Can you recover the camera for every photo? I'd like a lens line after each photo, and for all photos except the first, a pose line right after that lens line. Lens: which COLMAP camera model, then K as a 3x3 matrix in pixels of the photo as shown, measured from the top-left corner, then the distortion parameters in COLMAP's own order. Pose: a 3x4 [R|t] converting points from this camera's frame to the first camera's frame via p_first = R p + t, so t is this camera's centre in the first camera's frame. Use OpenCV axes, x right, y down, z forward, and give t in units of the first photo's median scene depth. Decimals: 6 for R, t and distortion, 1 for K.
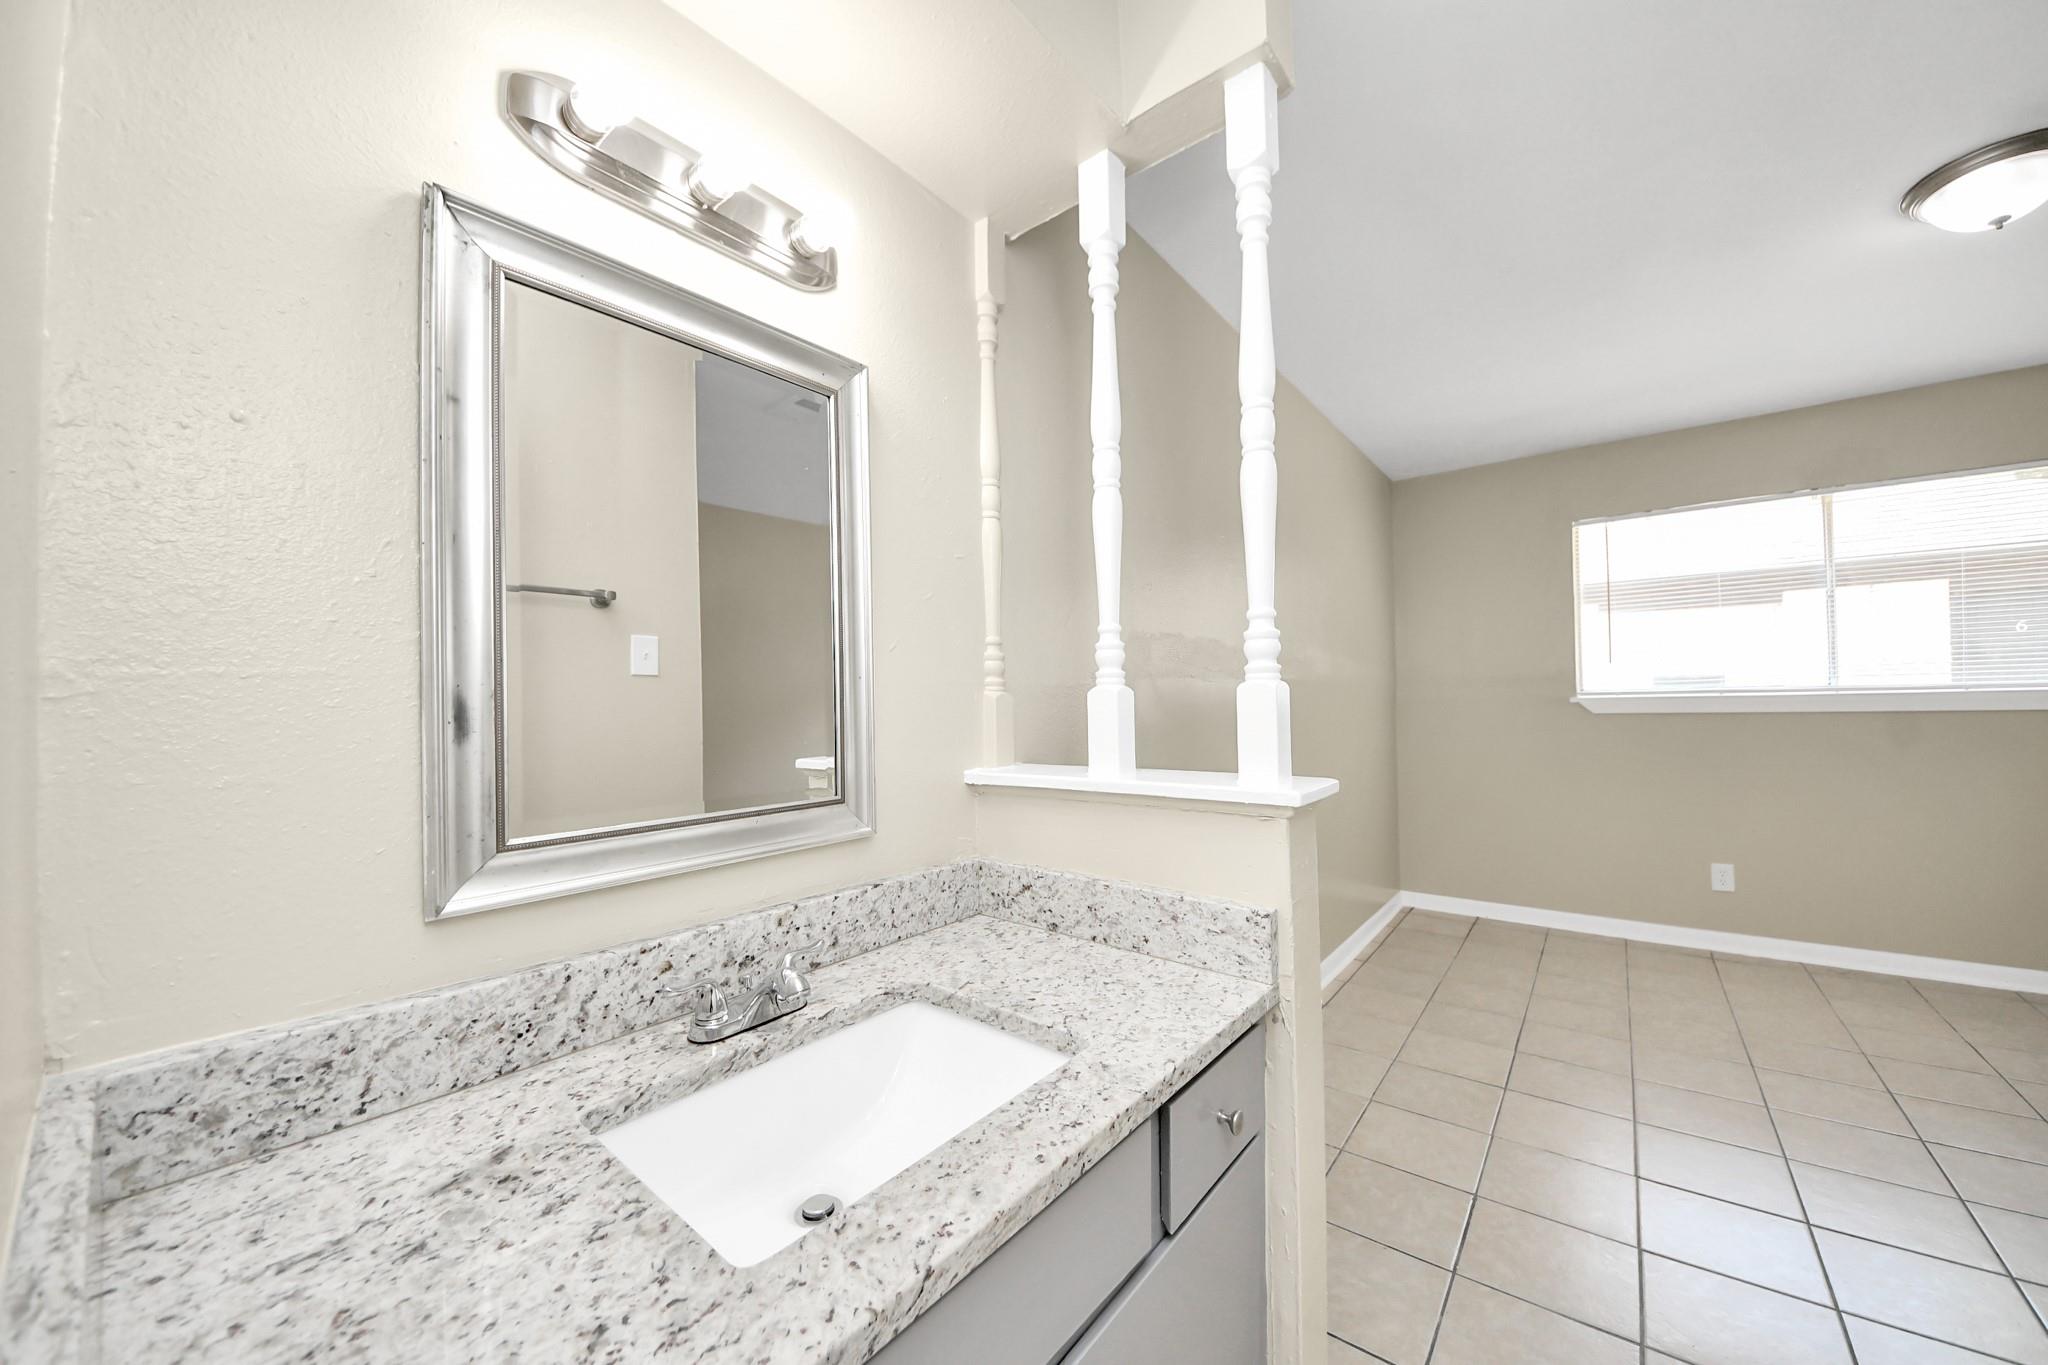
lens RADIAL K [[735.6, 0, 1020.1], [0, 735.6, 700.4], [0, 0, 1]] dist [0.016767, -0.016072]
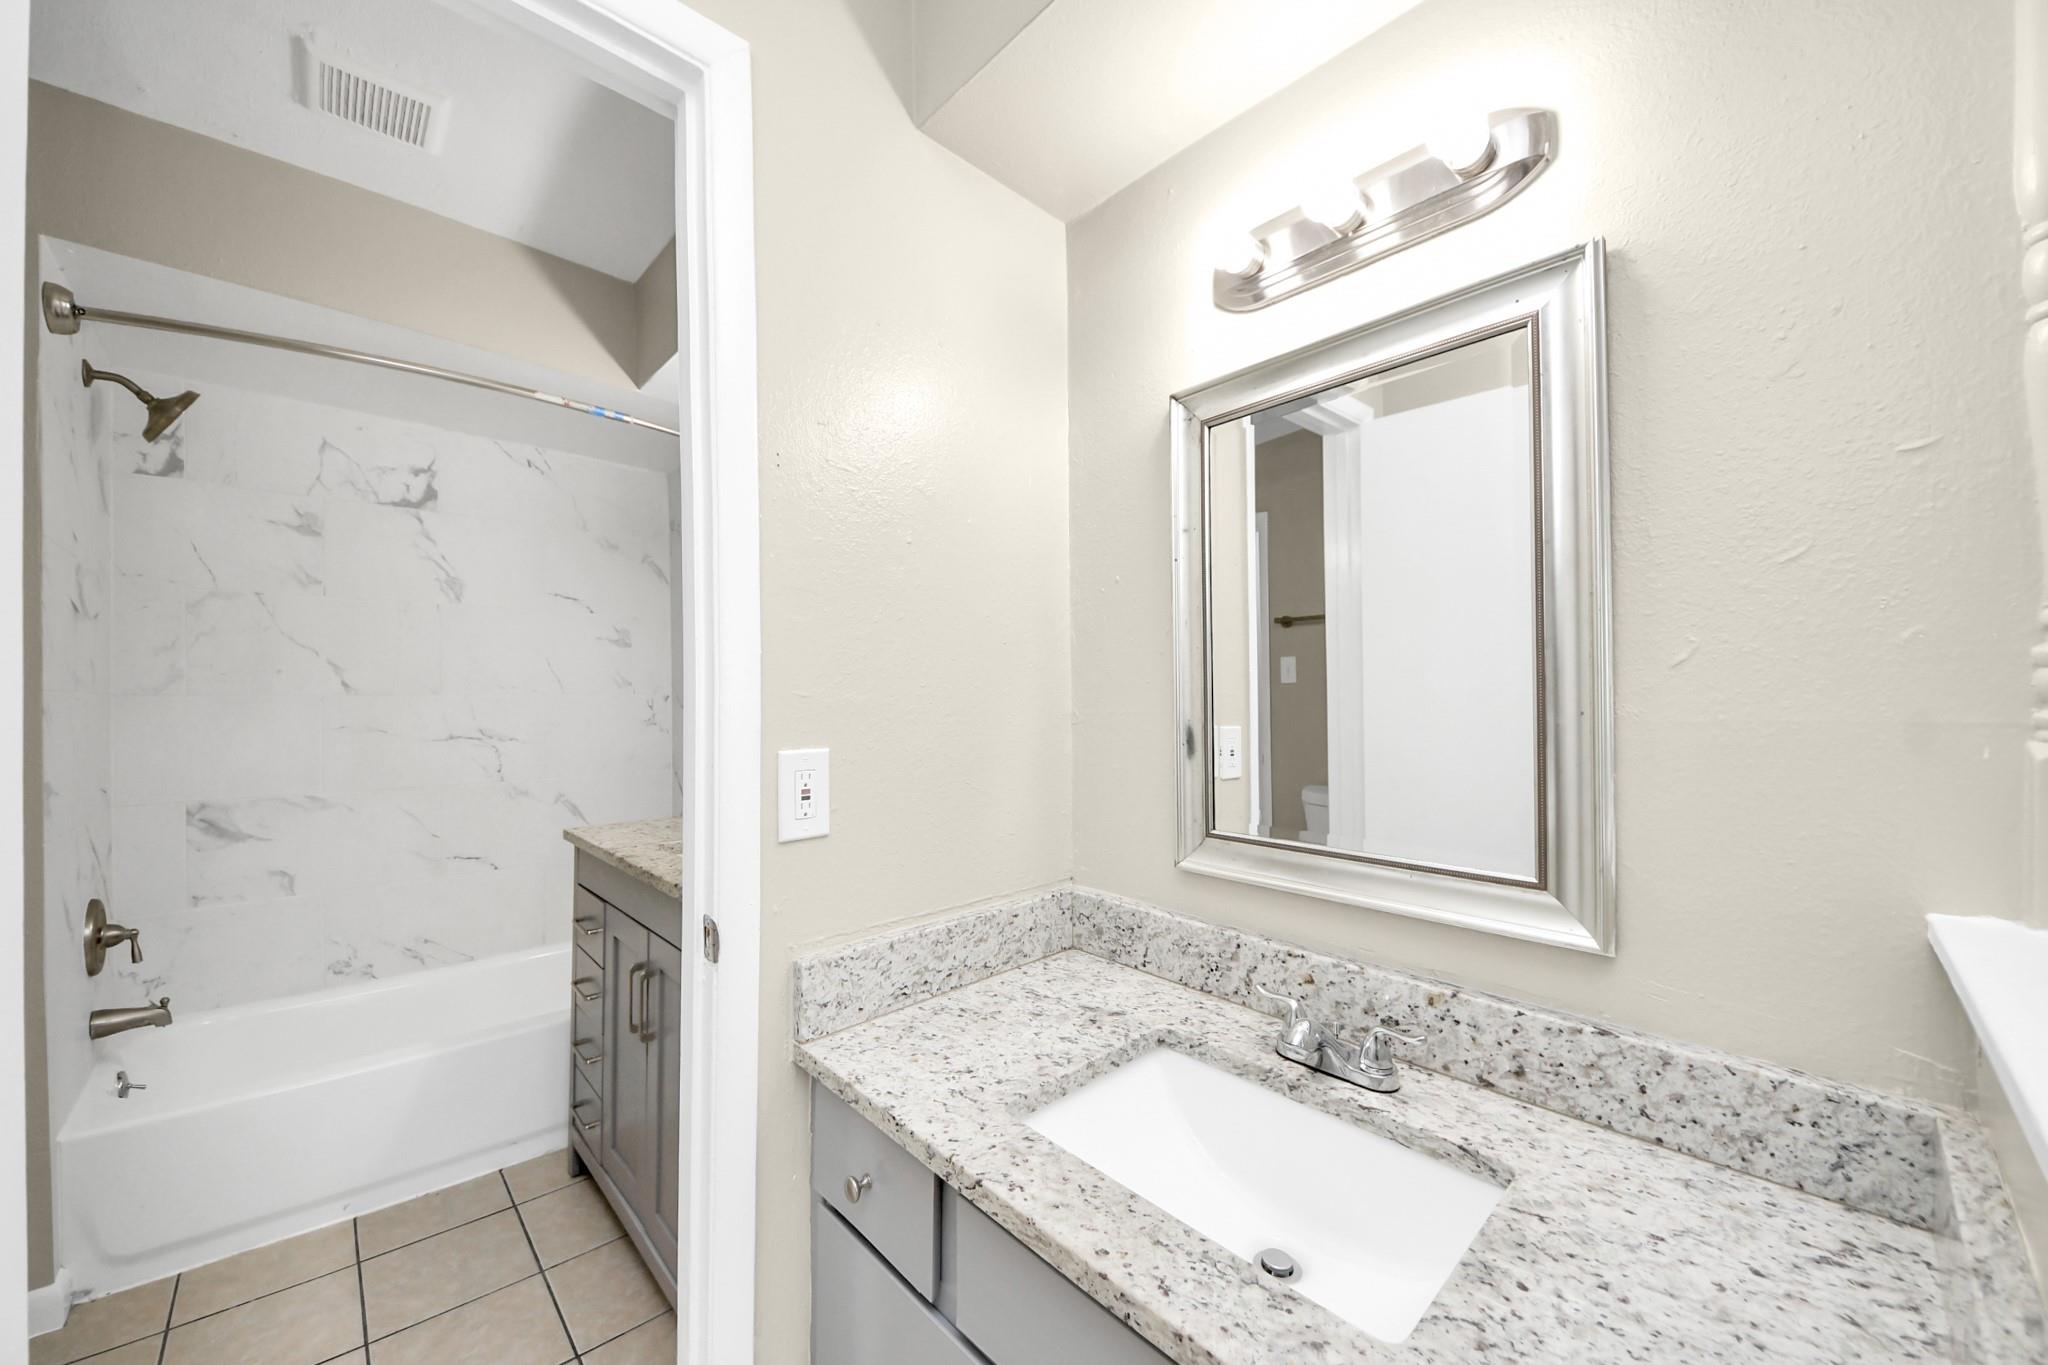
lens RADIAL K [[769.8, 0, 983.5], [0, 769.8, 691.4], [0, 0, 1]] dist [0.023383, -0.018973]
pose [[-0.173819, 0.014608, -0.984669, 0.804146], [0.010965, 0.999857, 0.012898, -0.096237], [0.984717, -0.008555, -0.173954, 0.798309]]
